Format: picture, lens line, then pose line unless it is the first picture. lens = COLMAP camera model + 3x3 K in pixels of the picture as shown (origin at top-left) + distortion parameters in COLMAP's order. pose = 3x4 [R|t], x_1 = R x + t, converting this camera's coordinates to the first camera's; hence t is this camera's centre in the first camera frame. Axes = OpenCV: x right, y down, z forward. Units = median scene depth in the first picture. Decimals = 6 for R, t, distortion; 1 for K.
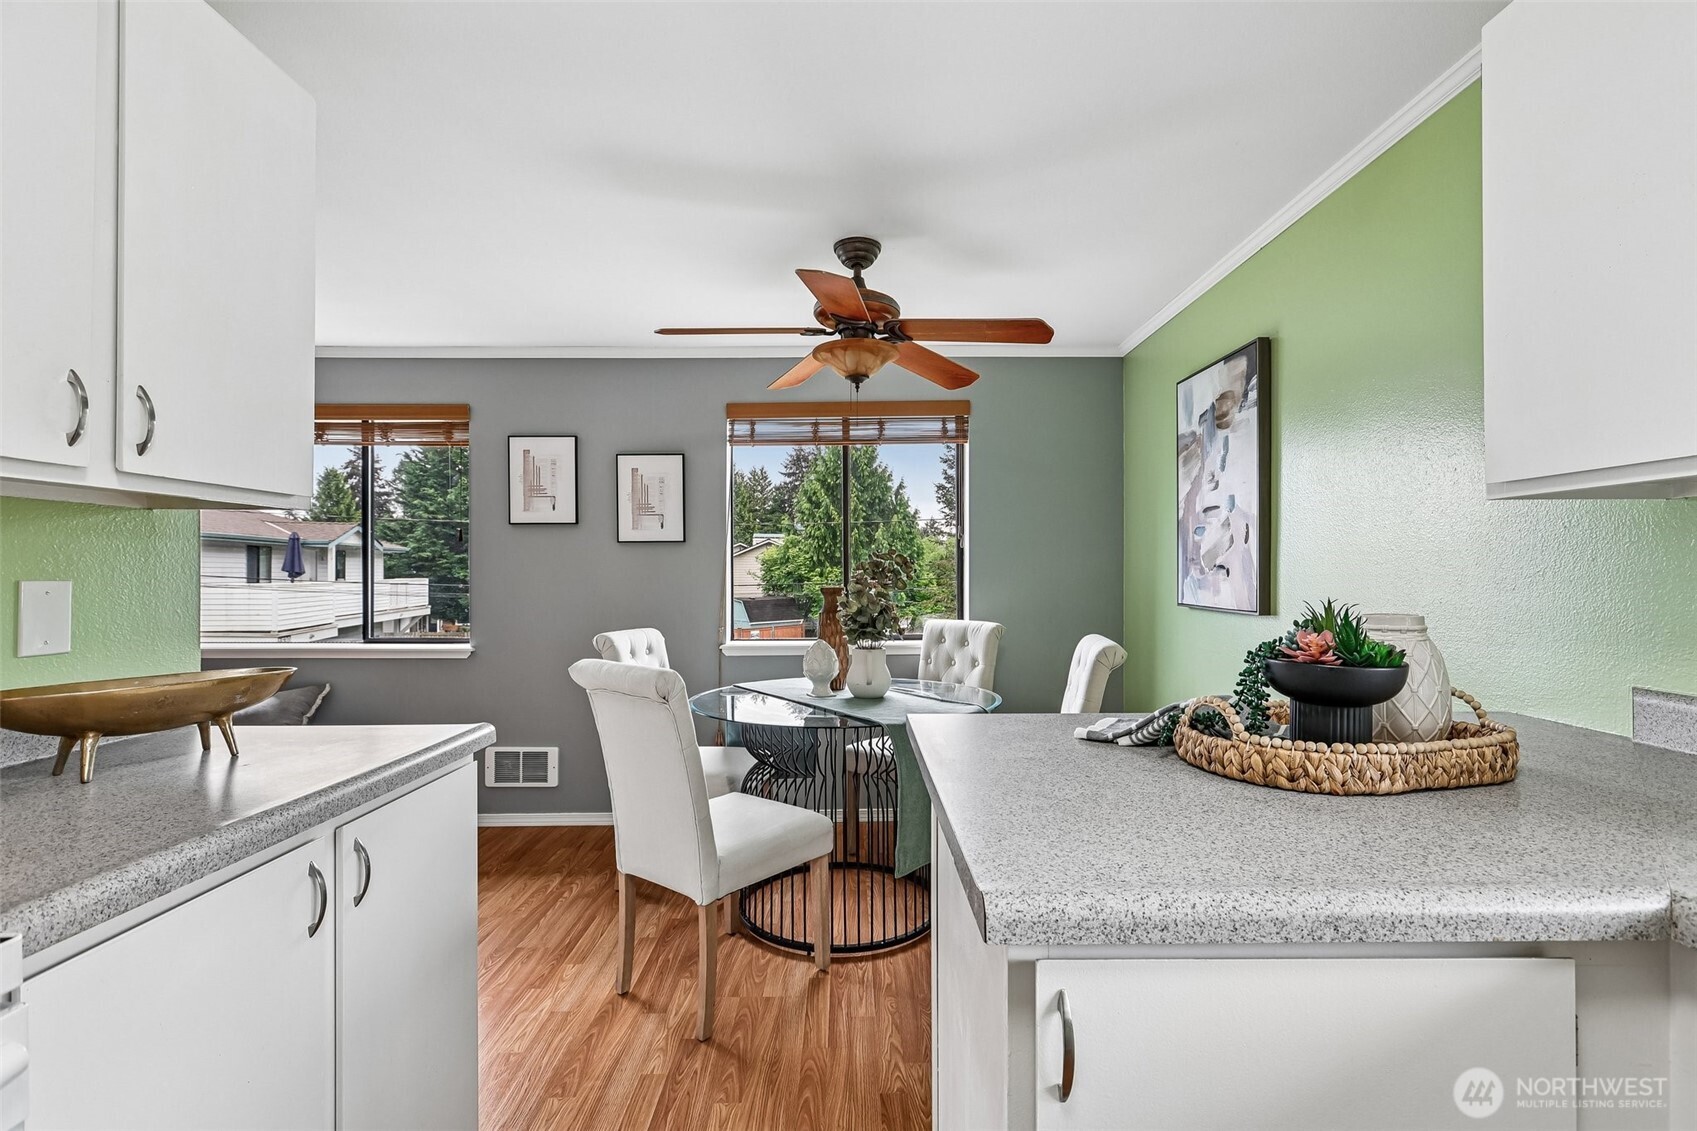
lens RADIAL K [[754.2, 0, 859.6], [0, 754.2, 565.7], [0, 0, 1]] dist [0.000241, 0.000259]
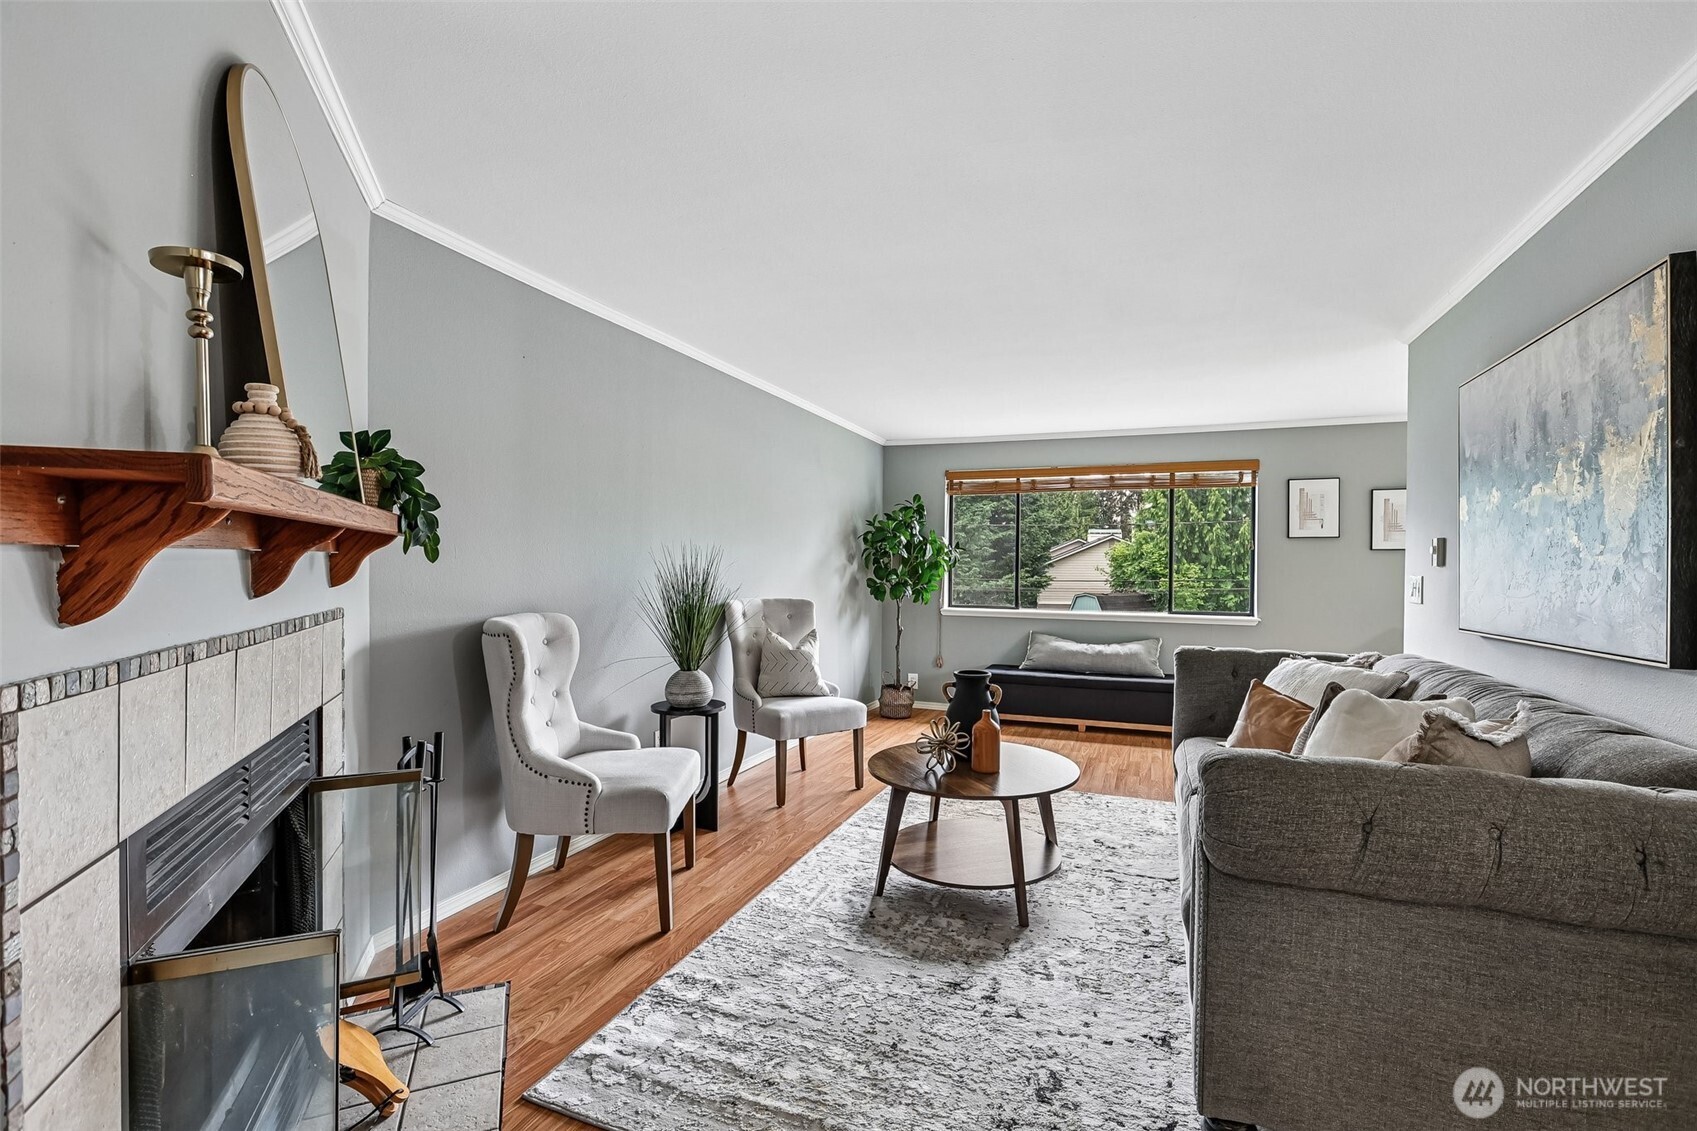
lens RADIAL K [[763.6, 0, 870.1], [0, 763.6, 575.0], [0, 0, 1]] dist [0.000936, 0.000309]
pose [[0.932036, 0.012179, -0.362161, -0.936069], [-0.005422, 0.999792, 0.019667, -0.009414], [0.362326, -0.016366, 0.931908, -0.983050]]
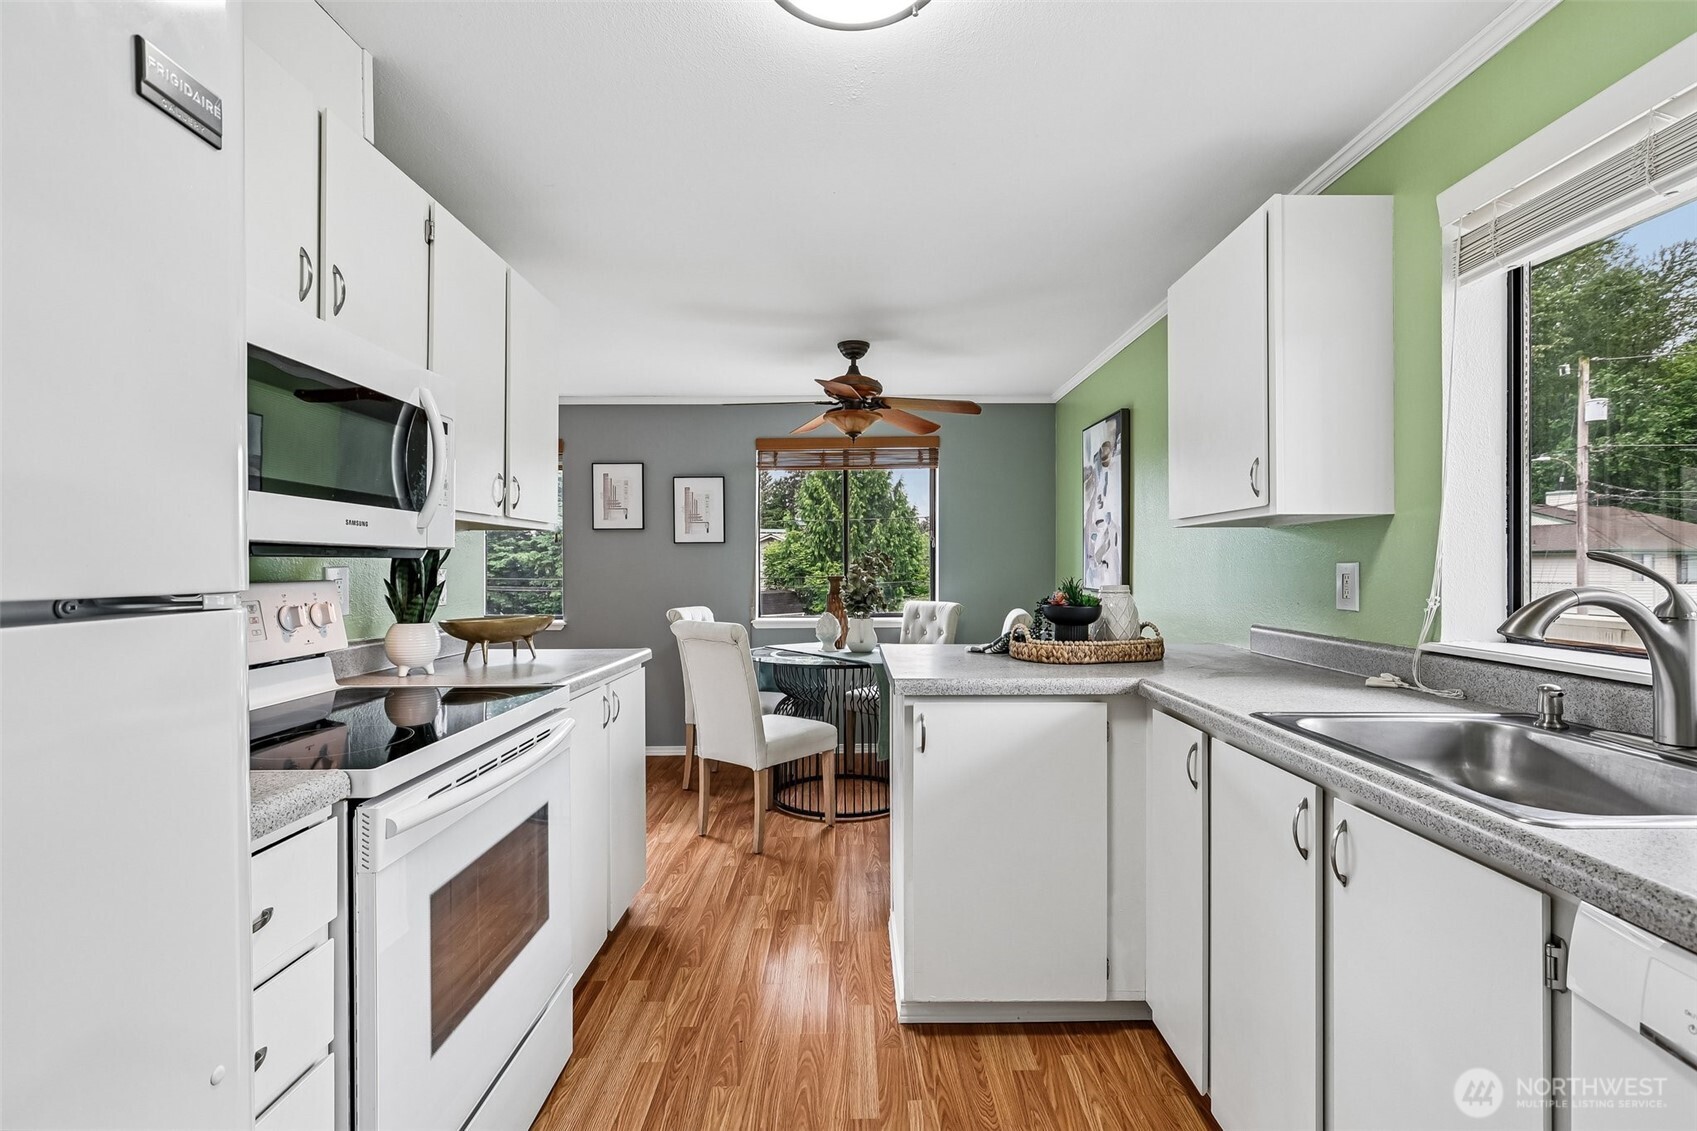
lens RADIAL K [[754.2, 0, 859.6], [0, 754.2, 565.7], [0, 0, 1]] dist [0.000241, 0.000259]
pose [[1.000000, 0.000777, -0.000394, 0.008944], [-0.000775, 0.999974, 0.007136, -0.000877], [0.000400, -0.007136, 0.999974, -0.446067]]
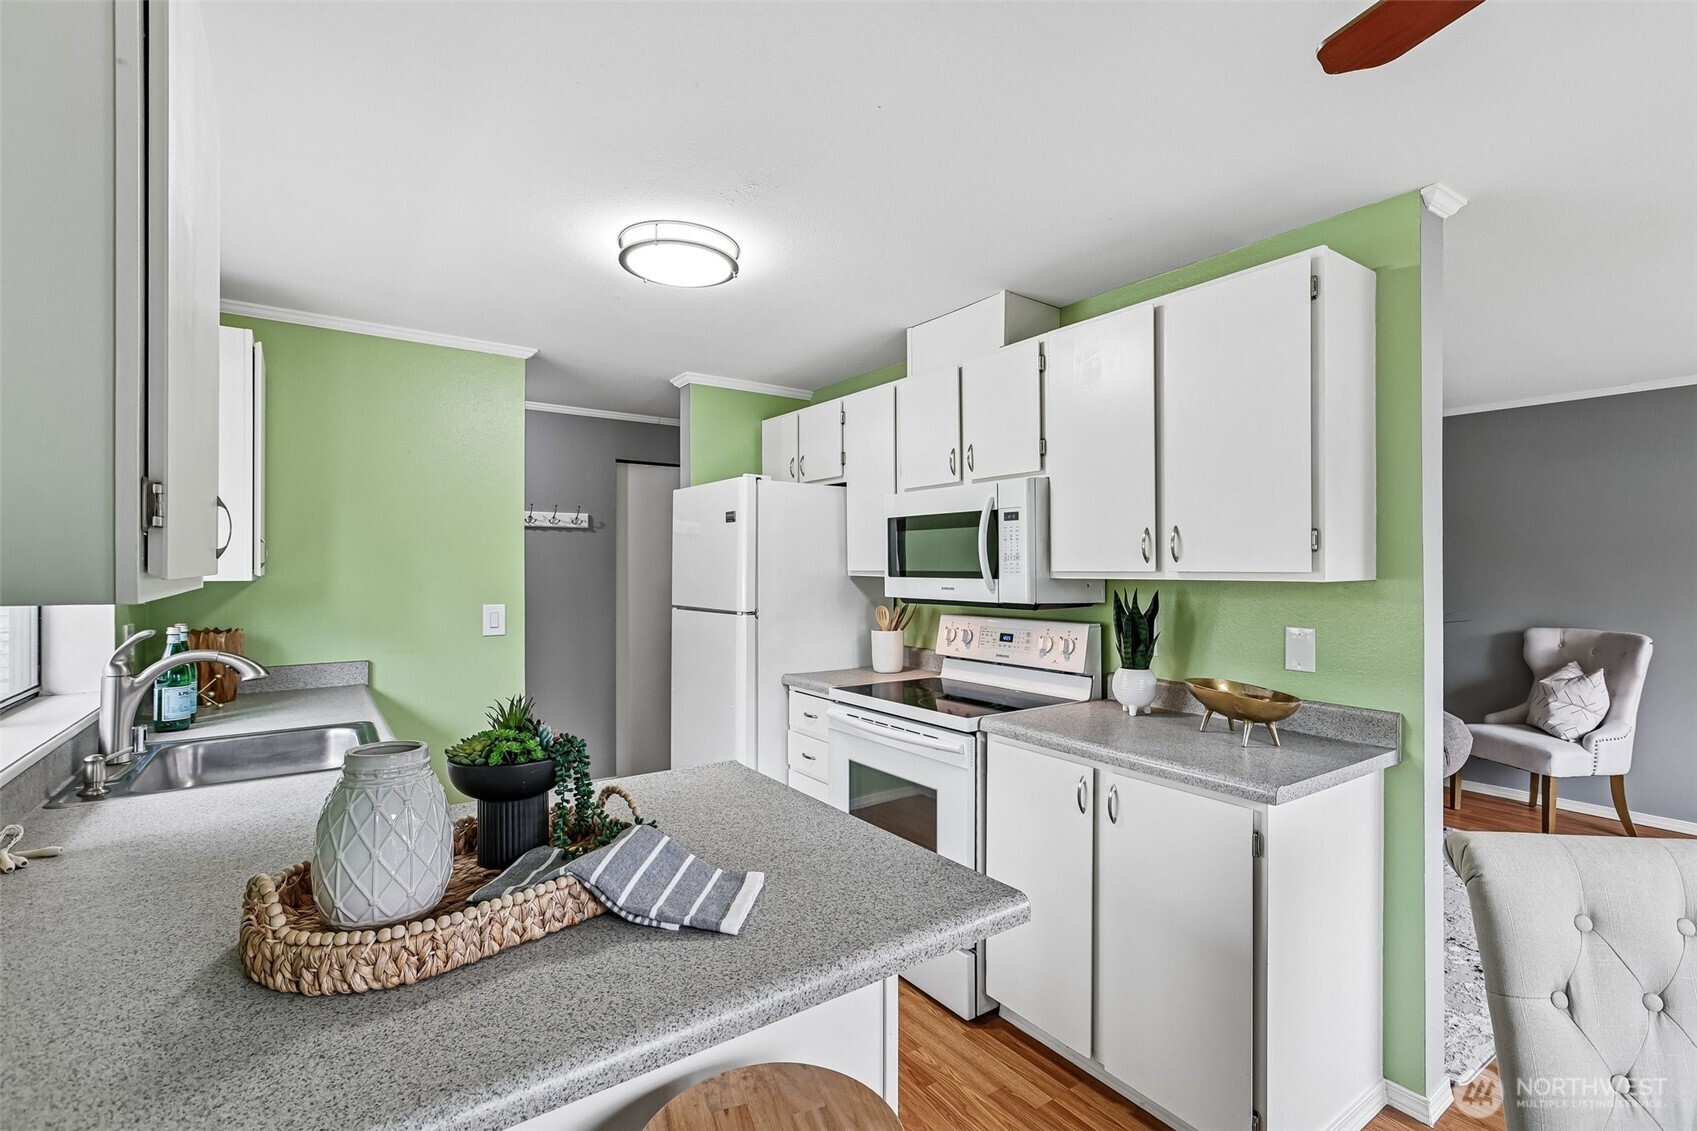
lens RADIAL K [[775.2, 0, 851.5], [0, 775.2, 560.8], [0, 0, 1]] dist [0.004004, 0.000700]
pose [[-0.827668, 0.001644, -0.561215, 0.327625], [0.011138, 0.999847, -0.013497, -0.049868], [0.561107, -0.017422, -0.827560, 0.859126]]
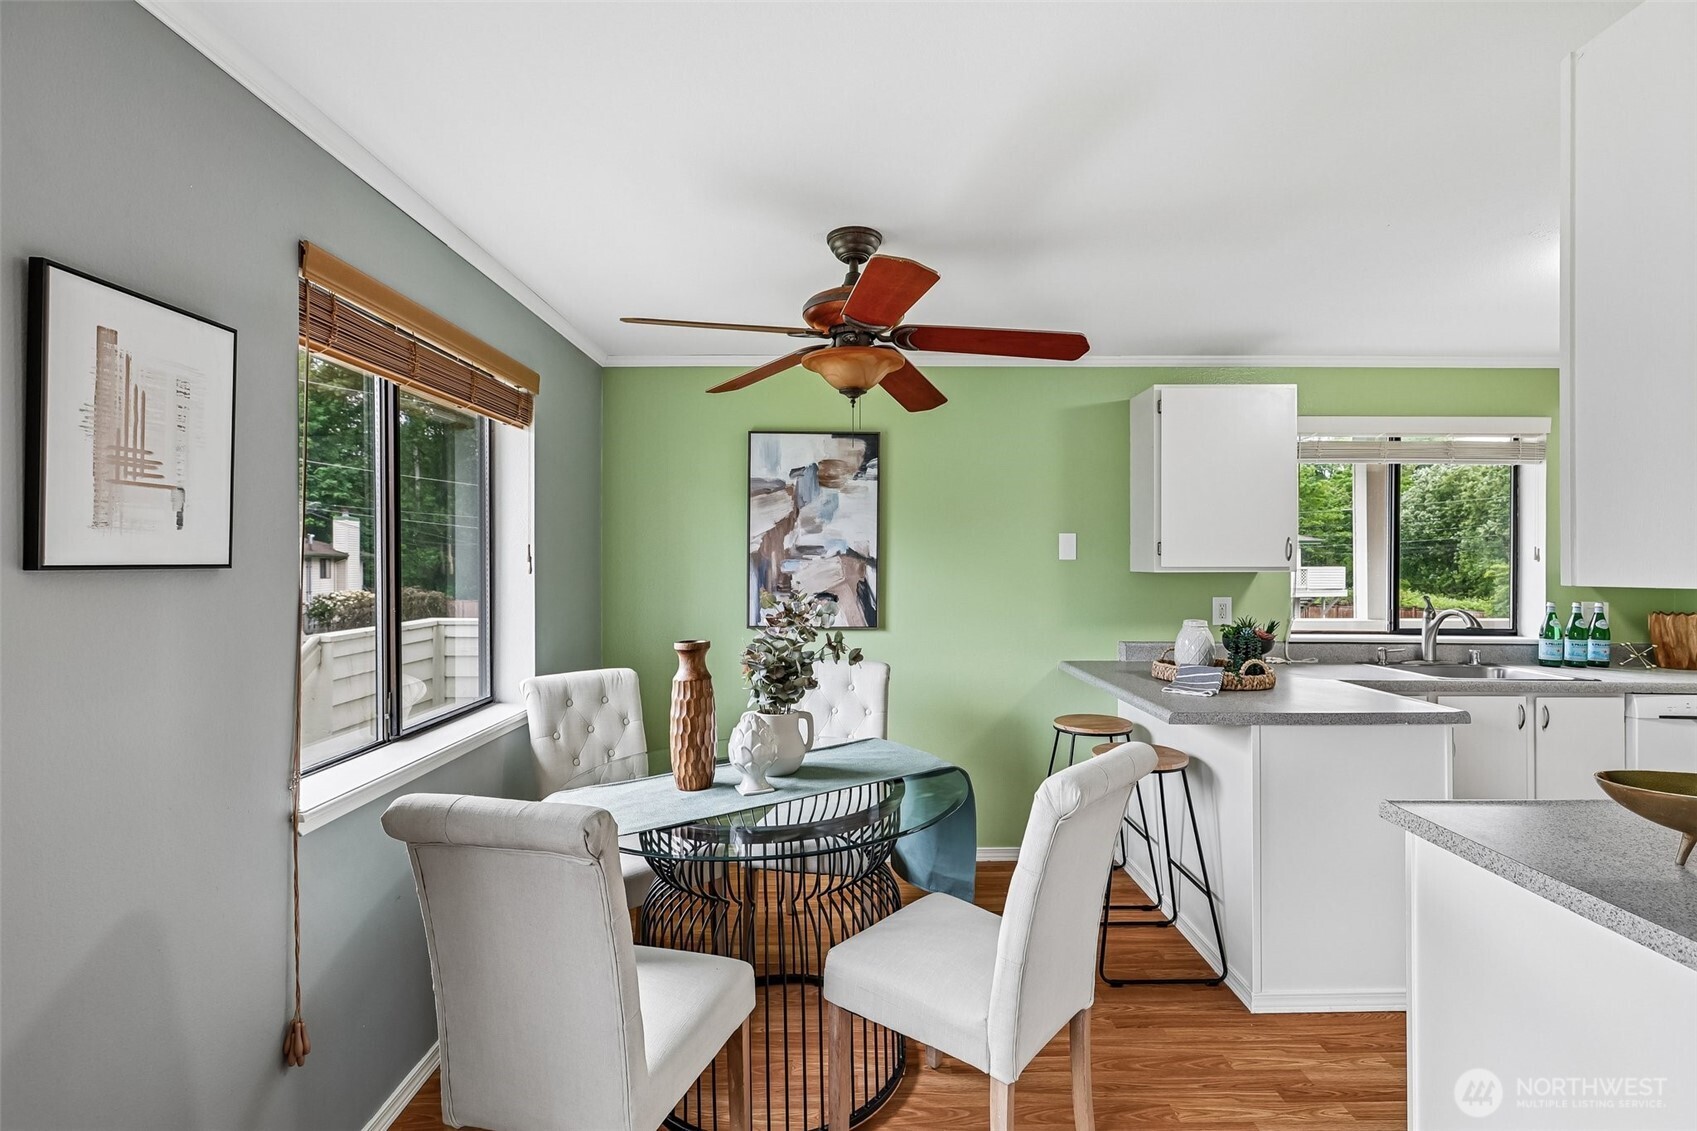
lens RADIAL K [[754.2, 0, 859.6], [0, 754.2, 565.7], [0, 0, 1]] dist [0.000241, 0.000259]
pose [[0.005898, -0.000577, 0.999982, -0.806586], [-0.010420, 0.999946, 0.000638, -0.048915], [-0.999928, -0.010424, 0.005892, 0.927946]]
